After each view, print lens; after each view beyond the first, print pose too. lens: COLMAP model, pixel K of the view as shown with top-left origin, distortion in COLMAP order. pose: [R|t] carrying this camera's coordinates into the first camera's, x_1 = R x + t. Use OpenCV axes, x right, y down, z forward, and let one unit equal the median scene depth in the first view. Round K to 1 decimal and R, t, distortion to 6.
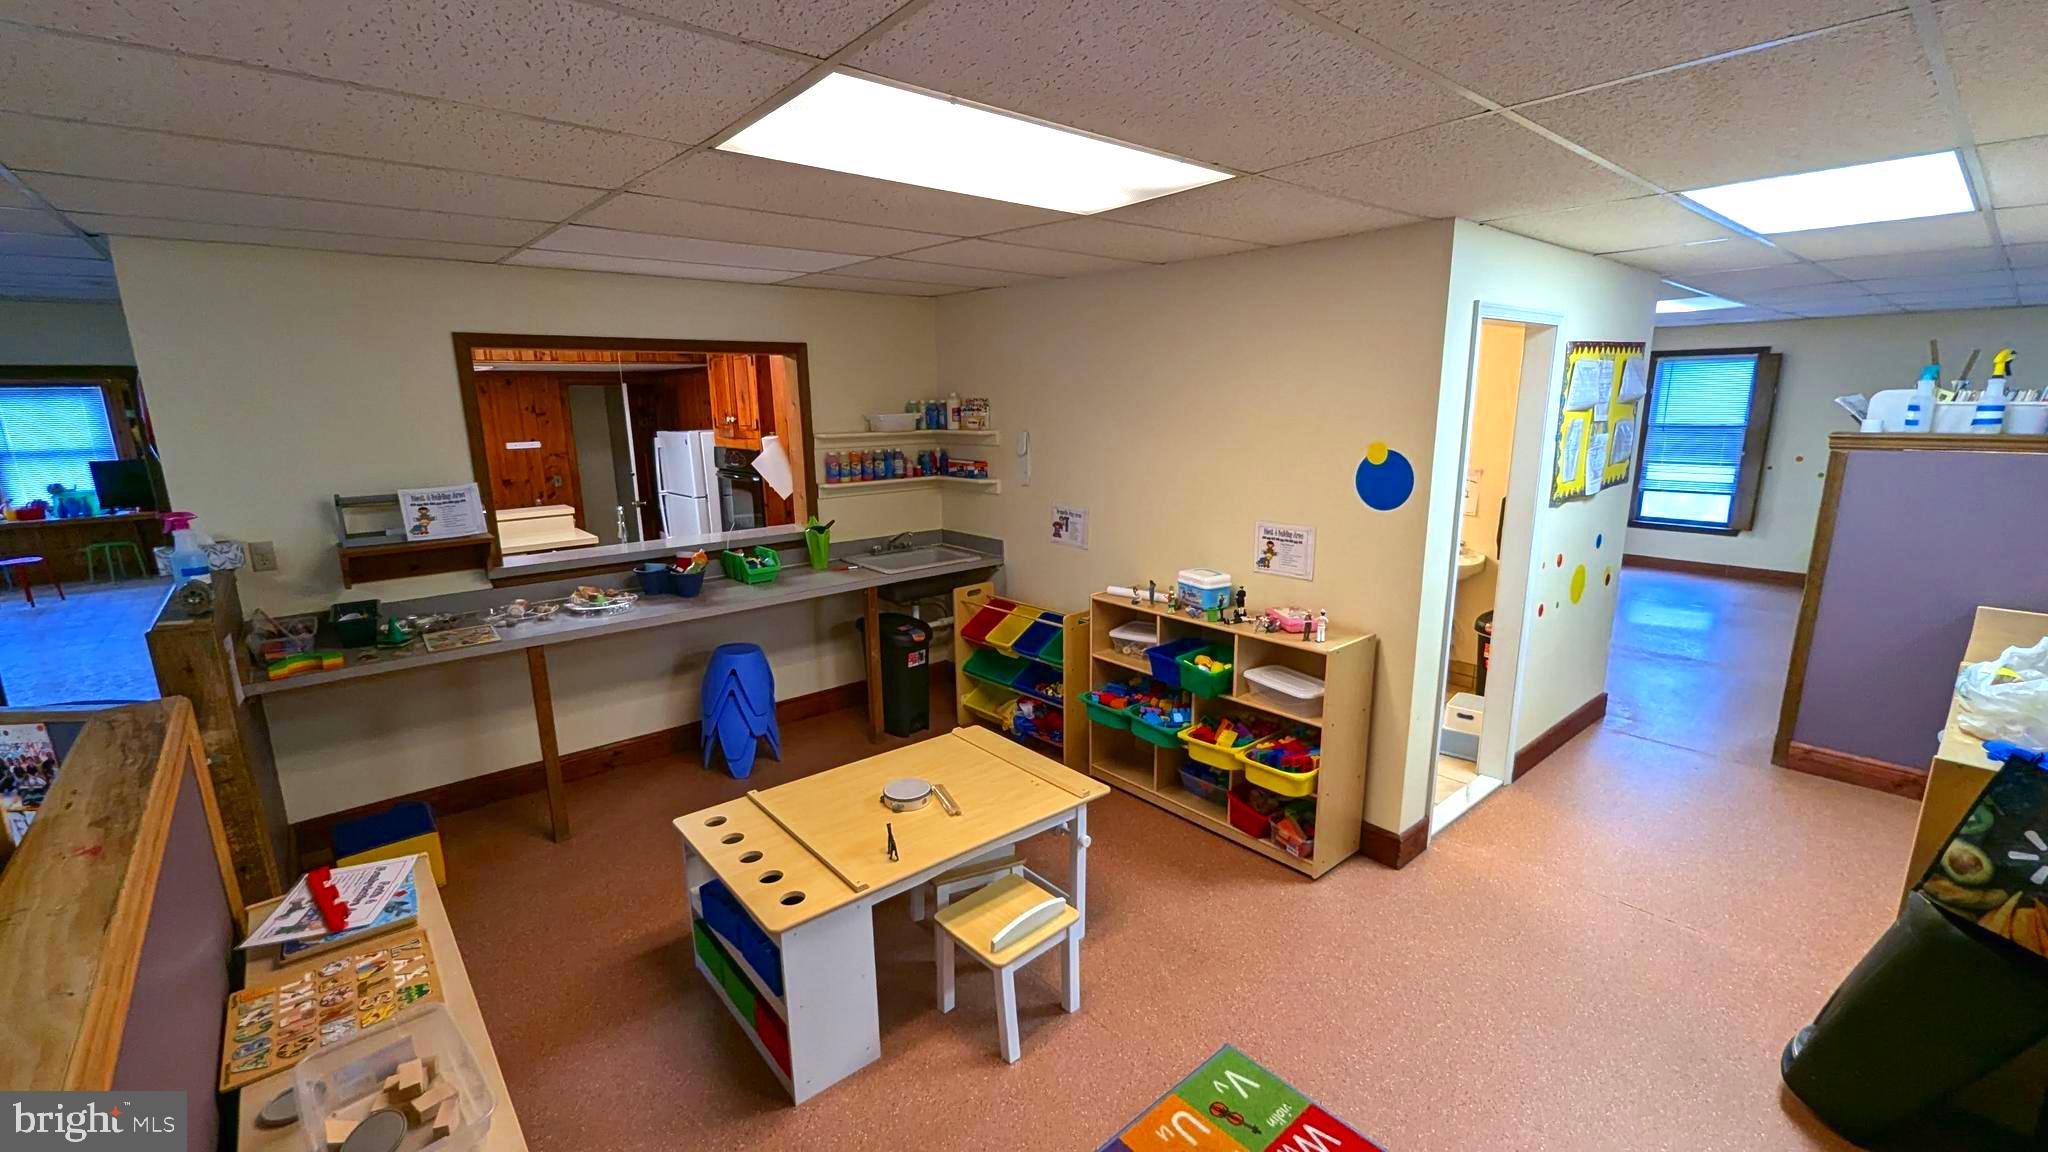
lens RADIAL K [[849.6, 0, 1028.7], [0, 849.6, 577.9], [0, 0, 1]] dist [0.000266, 0.000160]
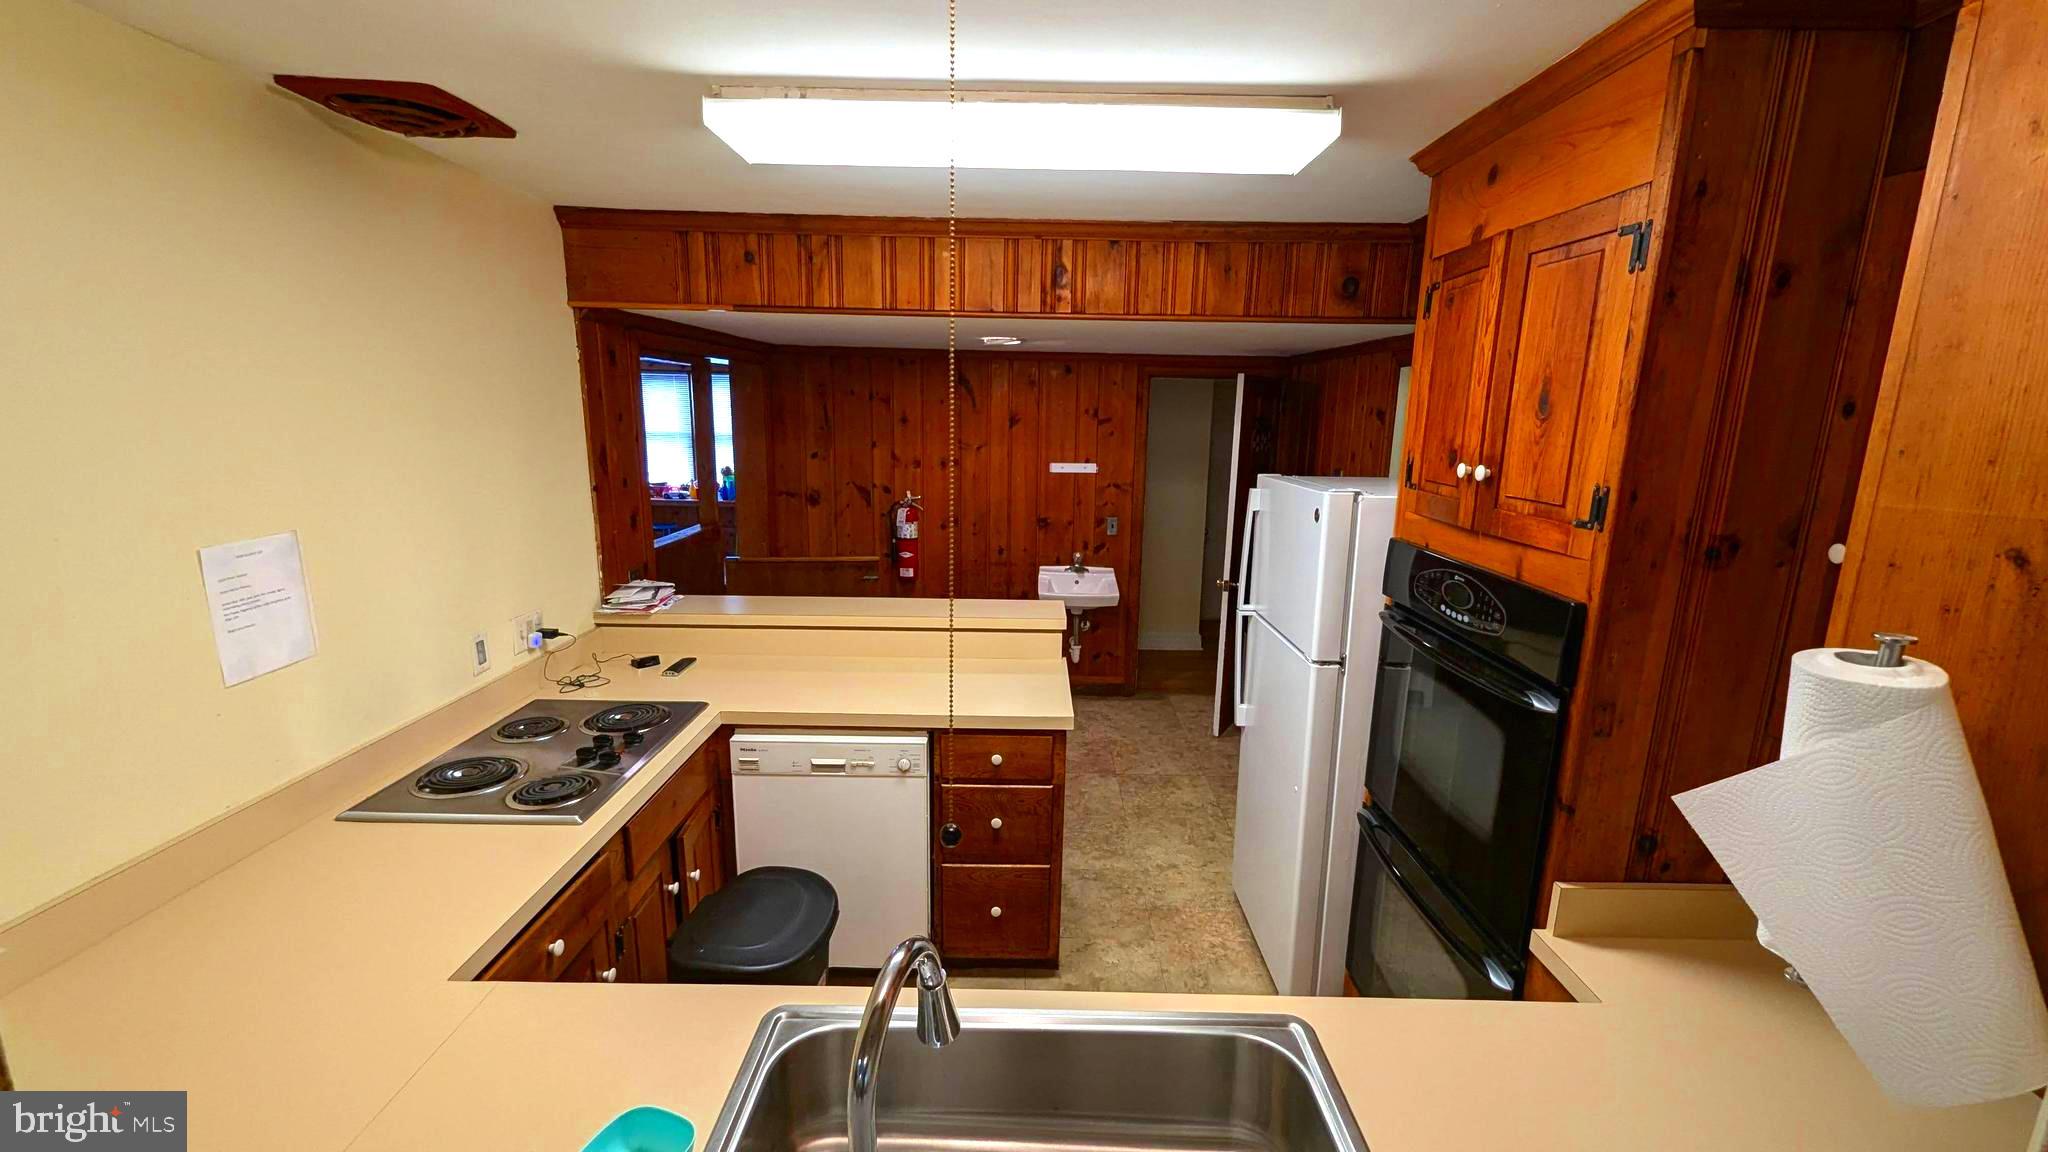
lens RADIAL K [[849.6, 0, 1015.2], [0, 849.6, 582.0], [0, 0, 1]] dist [0.000266, 0.000160]
pose [[0.742901, 0.165374, -0.648653, -0.347811], [-0.167559, 0.984096, 0.058989, -0.179430], [0.648091, 0.064865, 0.758795, 0.865448]]
